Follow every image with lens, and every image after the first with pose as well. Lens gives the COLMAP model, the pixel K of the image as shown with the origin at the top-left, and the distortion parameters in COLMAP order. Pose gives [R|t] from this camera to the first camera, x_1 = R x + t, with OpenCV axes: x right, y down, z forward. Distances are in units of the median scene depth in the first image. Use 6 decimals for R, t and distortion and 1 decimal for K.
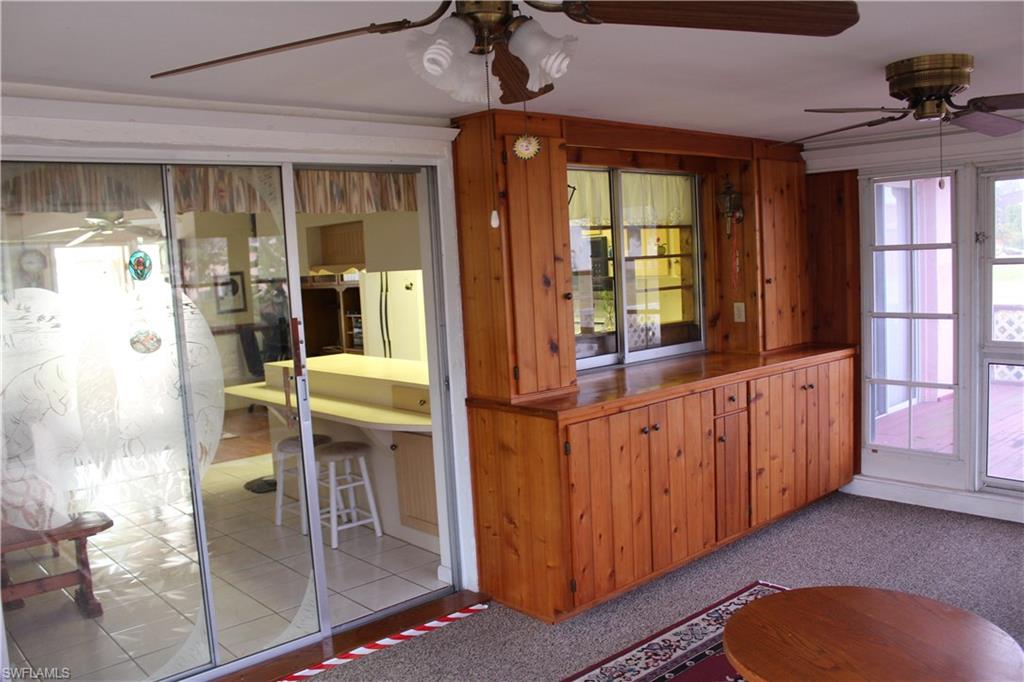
lens RADIAL K [[857.7, 0, 513.4], [0, 857.7, 345.6], [0, 0, 1]] dist [-0.102975, 0.012858]
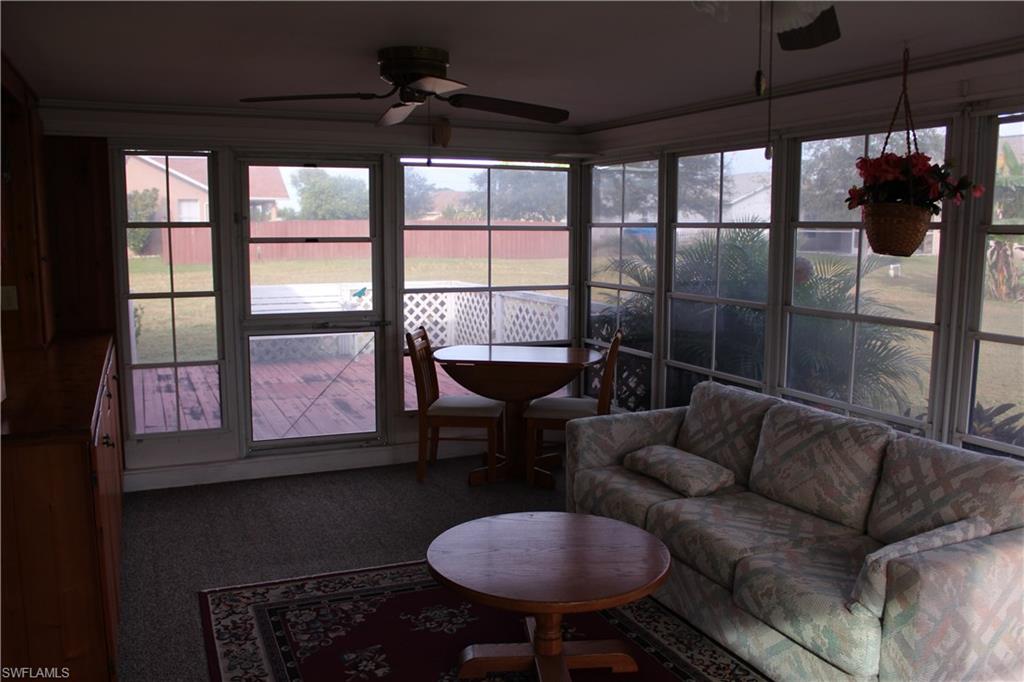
lens RADIAL K [[857.7, 0, 513.6], [0, 857.7, 338.4], [0, 0, 1]] dist [-0.102975, 0.012858]
pose [[0.287662, -0.070223, 0.955154, -0.378056], [0.077782, 0.995727, 0.049781, -0.003254], [-0.954568, 0.059974, 0.291895, 0.358529]]
